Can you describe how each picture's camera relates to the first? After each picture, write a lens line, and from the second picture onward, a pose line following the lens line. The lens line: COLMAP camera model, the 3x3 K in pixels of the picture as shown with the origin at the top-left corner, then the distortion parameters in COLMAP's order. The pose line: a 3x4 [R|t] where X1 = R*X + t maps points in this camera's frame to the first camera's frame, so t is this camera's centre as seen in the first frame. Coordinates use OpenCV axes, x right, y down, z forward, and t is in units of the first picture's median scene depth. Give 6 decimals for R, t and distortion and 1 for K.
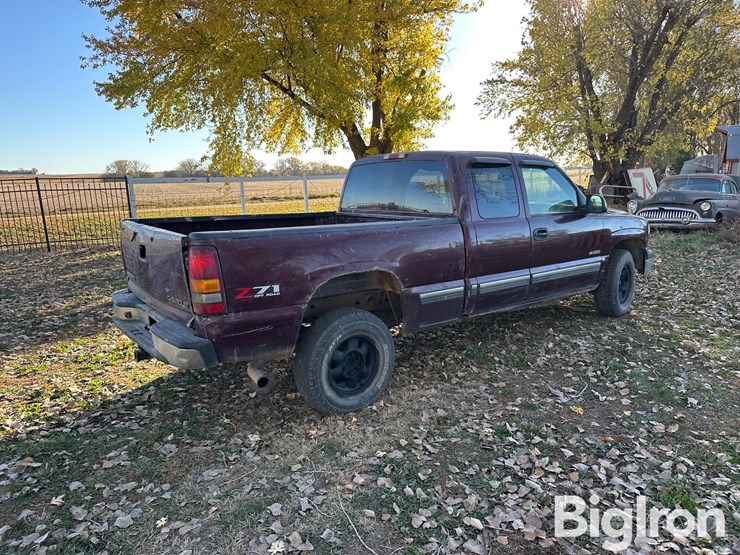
lens RADIAL K [[534.1, 0, 370.6], [0, 534.1, 278.3], [0, 0, 1]] dist [0.053375, -0.069008]
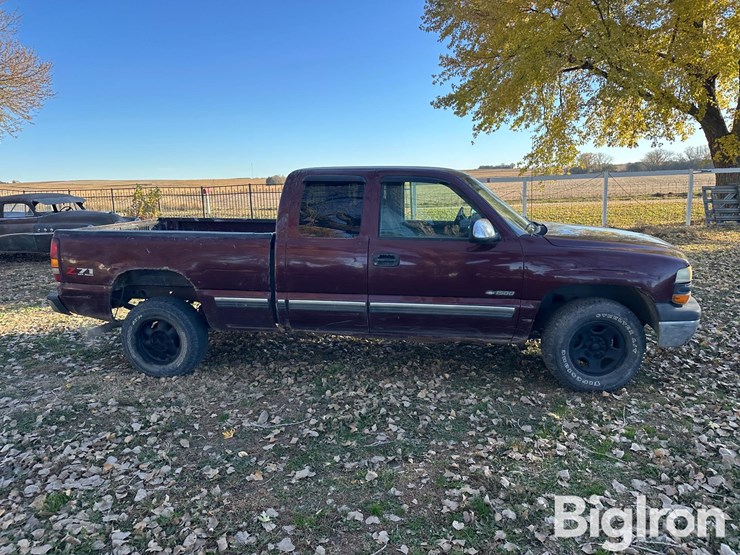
lens RADIAL K [[508.1, 0, 371.5], [0, 508.1, 304.1], [0, 0, 1]] dist [0.054289, 0.001526]
pose [[0.672898, 0.178046, -0.717989, 0.382201], [-0.127894, 0.983987, 0.124145, -0.046486], [0.728596, 0.008290, 0.684894, 0.167869]]
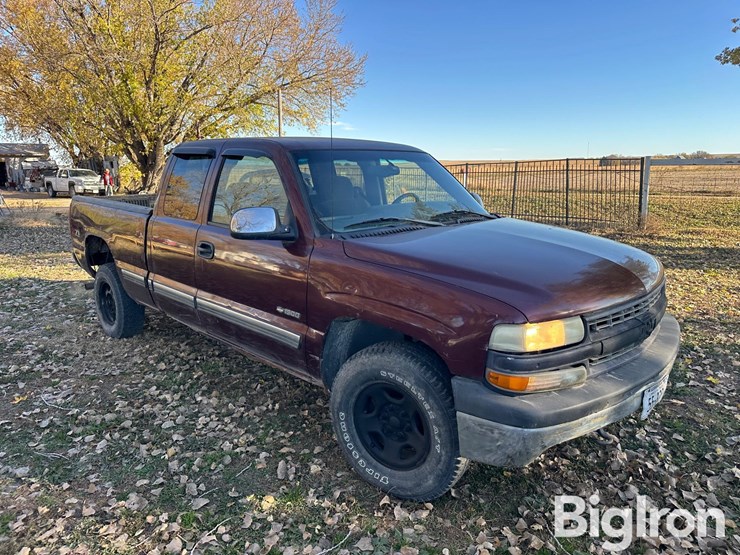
lens RADIAL K [[534.1, 0, 370.6], [0, 534.1, 278.3], [0, 0, 1]] dist [0.053375, -0.069008]
pose [[0.130506, 0.225839, -0.965383, 0.446176], [-0.182461, 0.962551, 0.200510, -0.097643], [0.974513, 0.149977, 0.166826, 0.457719]]
